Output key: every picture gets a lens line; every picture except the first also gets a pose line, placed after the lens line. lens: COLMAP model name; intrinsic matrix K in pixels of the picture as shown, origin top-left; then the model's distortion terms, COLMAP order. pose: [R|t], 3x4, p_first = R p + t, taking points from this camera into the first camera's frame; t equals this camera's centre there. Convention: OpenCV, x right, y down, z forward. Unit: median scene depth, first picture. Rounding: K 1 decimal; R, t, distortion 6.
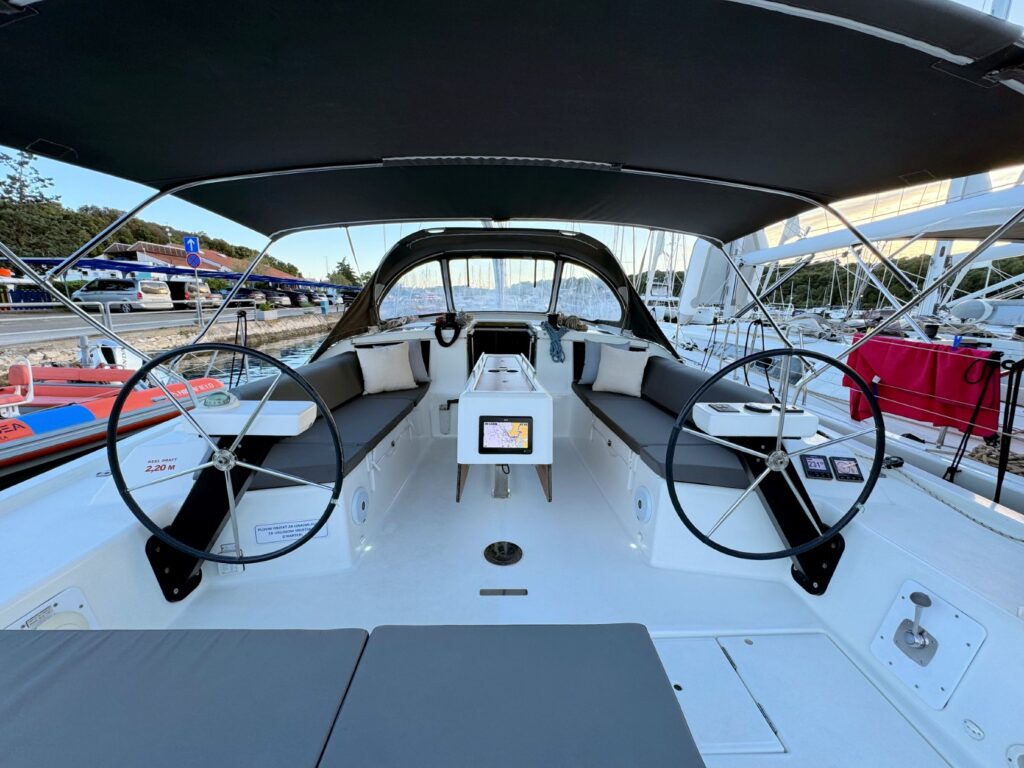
lens RADIAL K [[408.7, 0, 513.8], [0, 408.7, 376.9], [0, 0, 1]] dist [-0.001355, 0.000350]
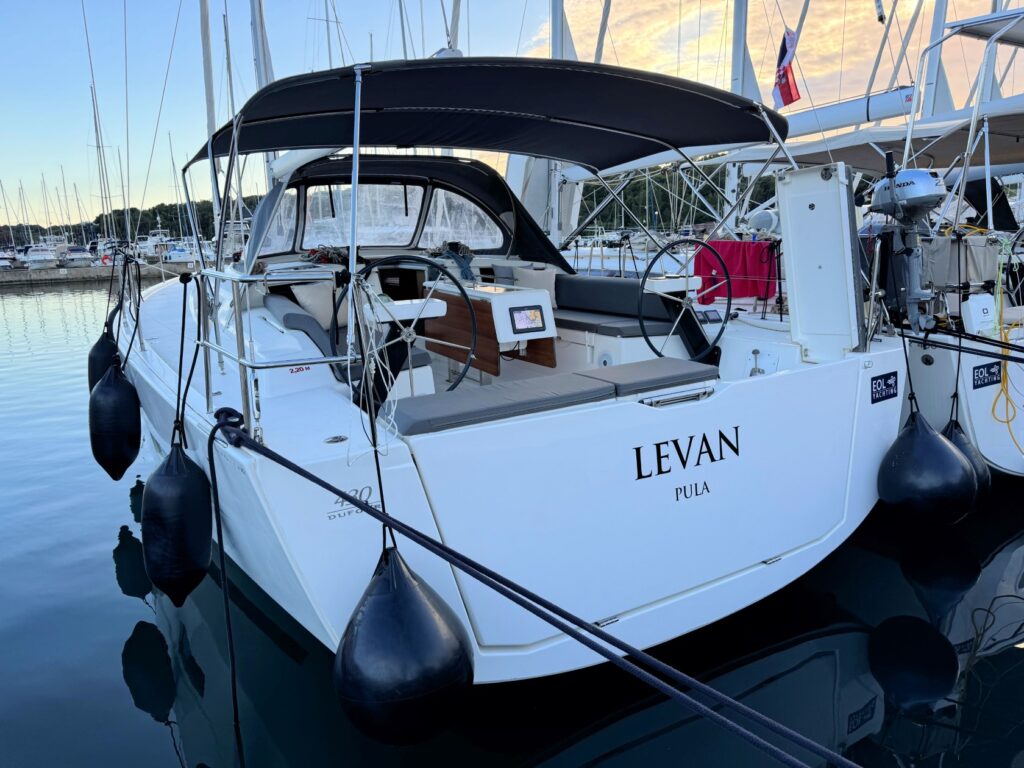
lens RADIAL K [[727.8, 0, 509.3], [0, 727.8, 388.4], [0, 0, 1]] dist [0.012926, -0.008675]
pose [[0.875049, -0.151233, 0.459803, -0.622526], [0.142953, 0.988309, 0.053010, 0.116063], [-0.462444, 0.019344, 0.886437, -0.582254]]
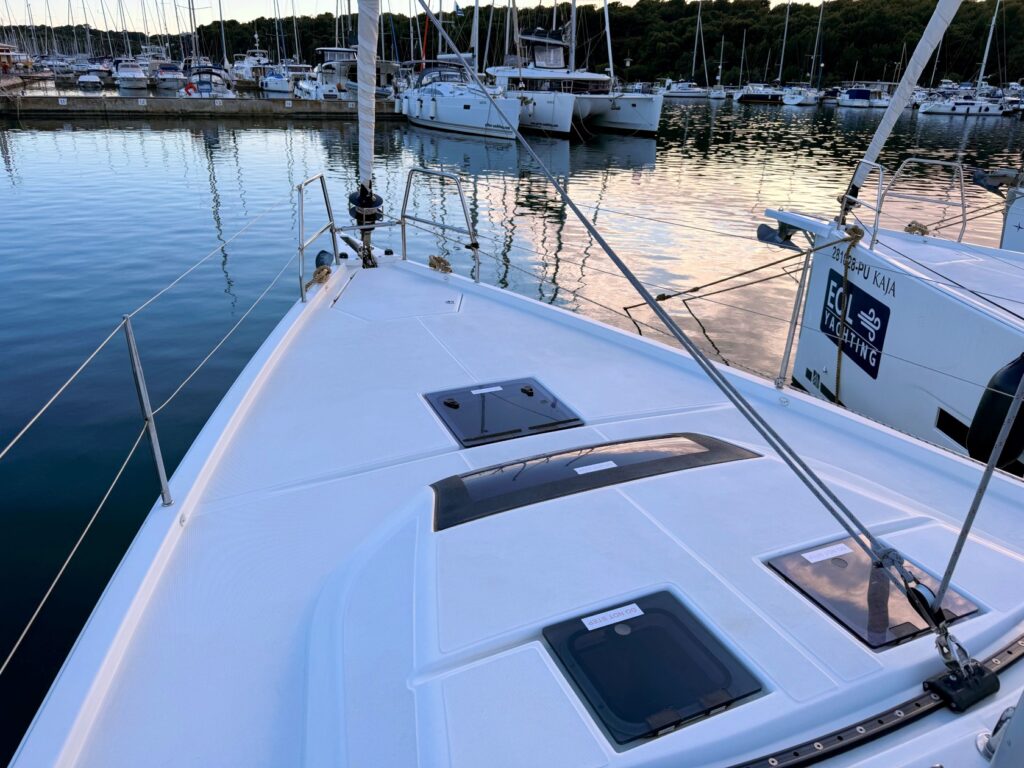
lens RADIAL K [[727.8, 0, 504.2], [0, 727.8, 382.8], [0, 0, 1]] dist [0.012926, -0.008675]
pose [[0.935724, -0.136034, 0.325447, -0.346493], [0.059463, 0.970272, 0.234597, -0.607674], [-0.347686, -0.200166, 0.915996, 2.143519]]
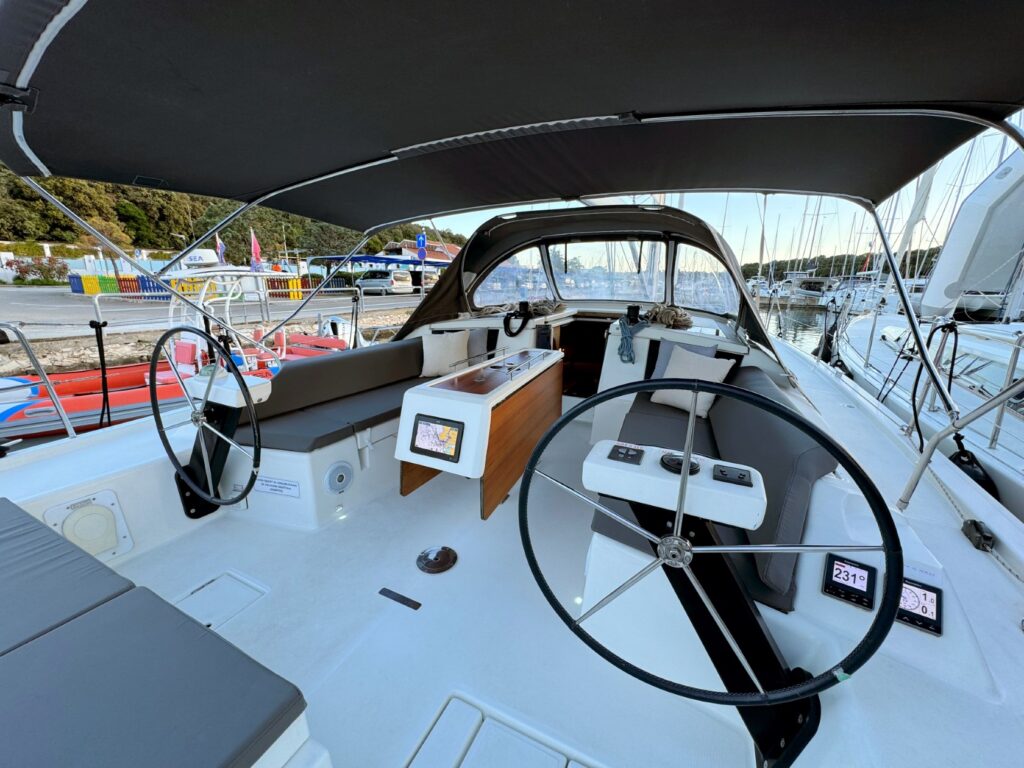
lens RADIAL K [[408.7, 0, 512.7], [0, 408.7, 378.8], [0, 0, 1]] dist [-0.001355, 0.000350]
pose [[0.882427, 0.104507, -0.458696, 0.271645], [-0.086794, 0.994442, 0.059597, -0.030706], [0.462375, -0.012777, 0.886593, 0.127198]]
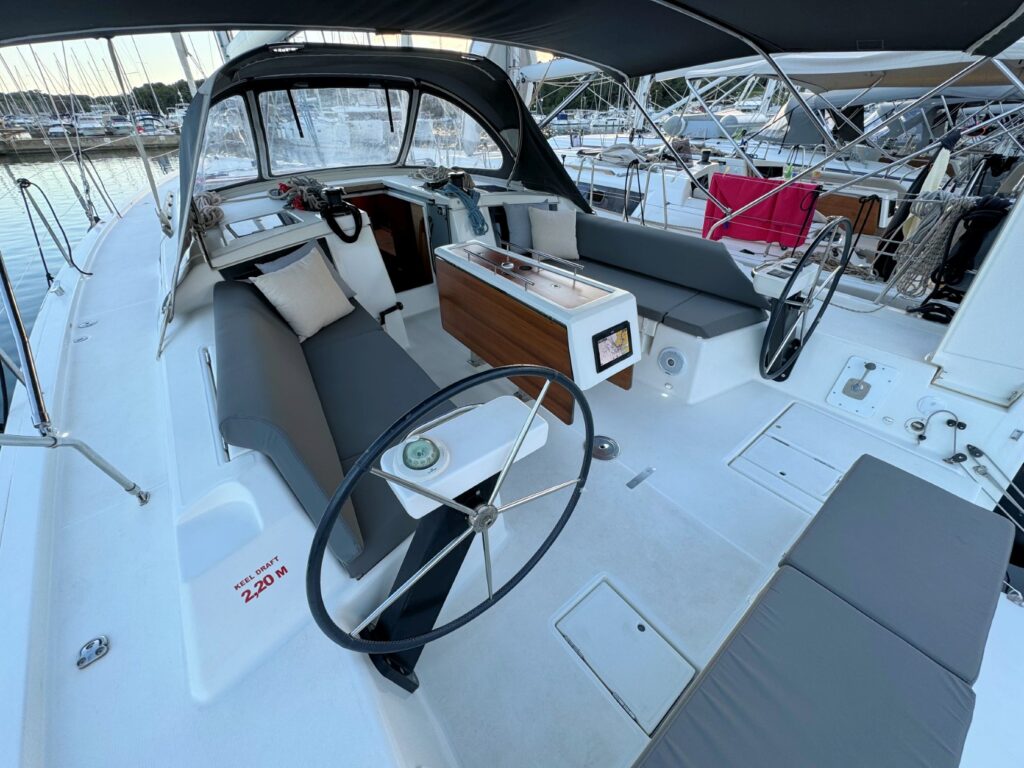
lens RADIAL K [[408.7, 0, 514.4], [0, 408.7, 379.8], [0, 0, 1]] dist [-0.001355, 0.000350]
pose [[0.795811, -0.358623, 0.487929, -0.352058], [0.141153, 0.893432, 0.426444, -0.116500], [-0.588864, -0.270496, 0.761624, 0.187173]]
